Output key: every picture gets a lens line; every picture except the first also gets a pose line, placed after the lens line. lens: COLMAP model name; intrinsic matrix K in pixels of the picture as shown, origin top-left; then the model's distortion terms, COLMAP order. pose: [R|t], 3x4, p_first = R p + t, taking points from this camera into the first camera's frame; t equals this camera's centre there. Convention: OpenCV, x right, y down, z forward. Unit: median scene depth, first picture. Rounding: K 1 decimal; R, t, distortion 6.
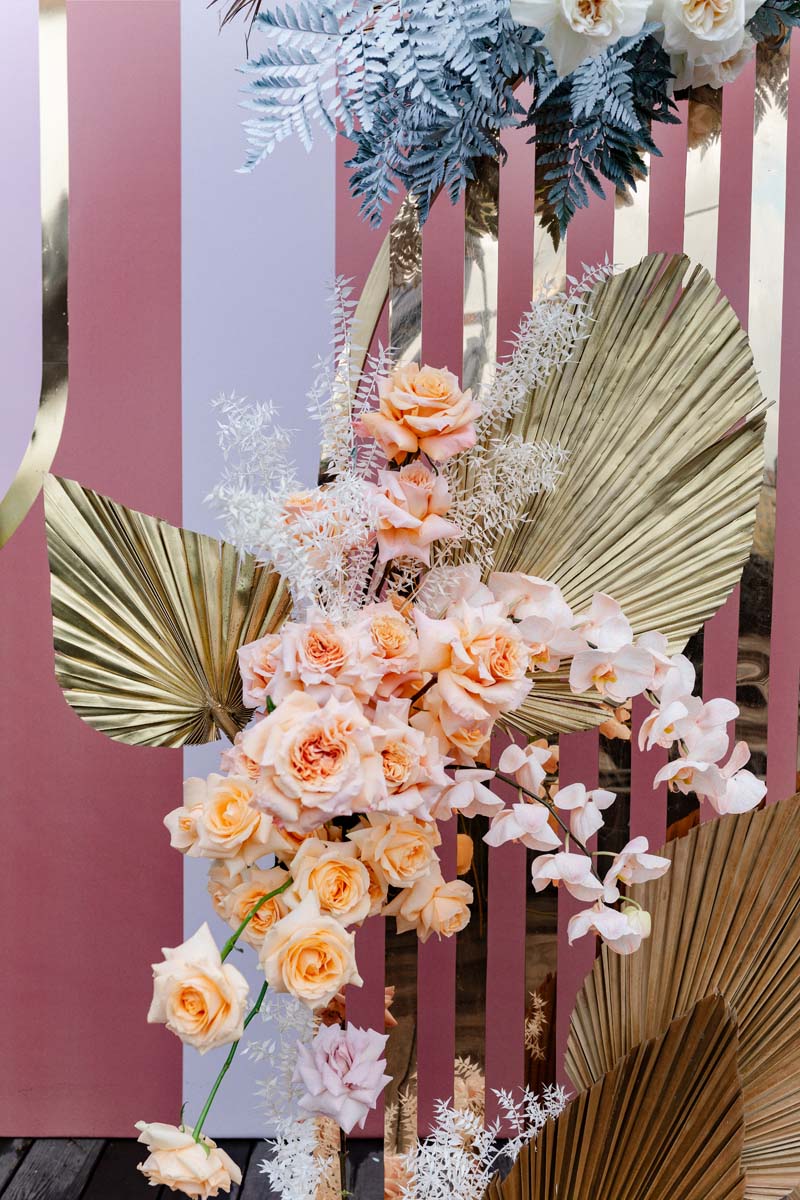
lens RADIAL K [[1151.4, 0, 400.0], [0, 1151.4, 605.9], [0, 0, 1]] dist [0.001949, 0.000000]
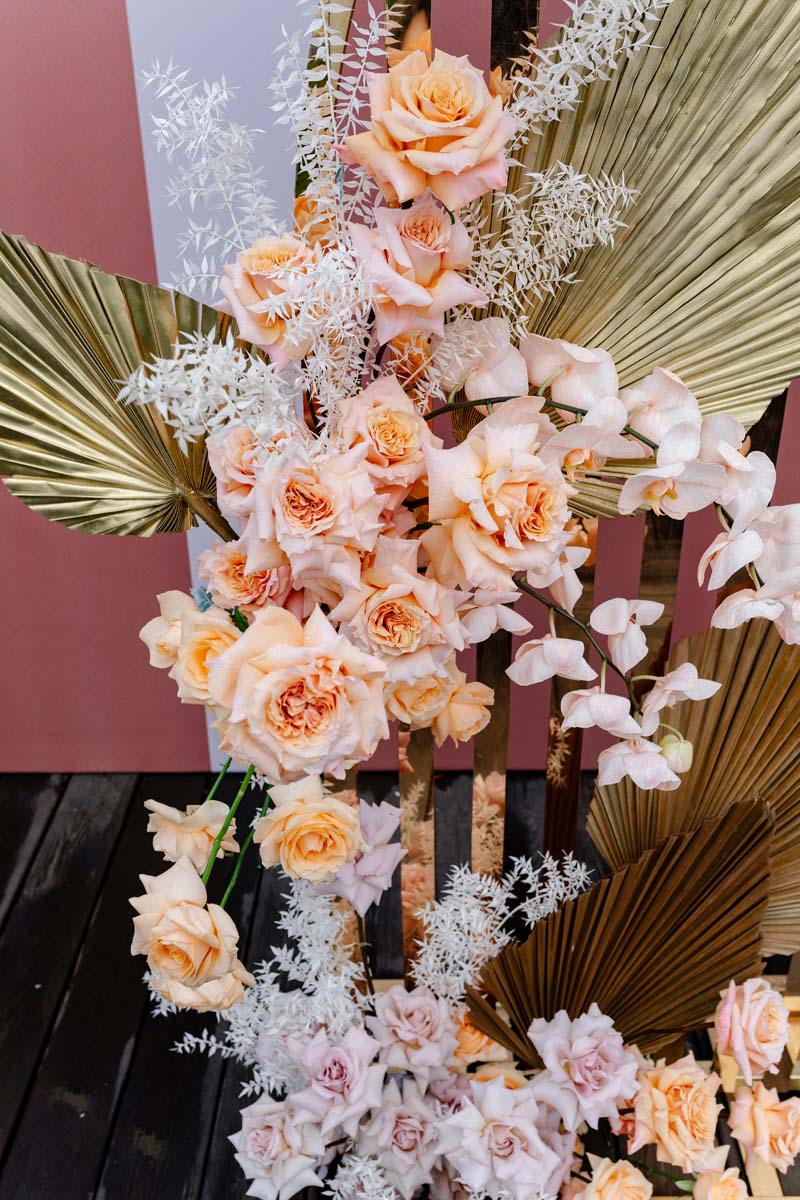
lens RADIAL K [[1151.4, 0, 398.0], [0, 1151.4, 599.6], [0, 0, 1]] dist [0.001949, 0.000000]
pose [[0.999578, -0.010515, -0.027075, 0.014356], [0.021258, 0.900053, 0.435263, -0.213204], [0.019793, -0.435654, 0.899896, 0.231023]]
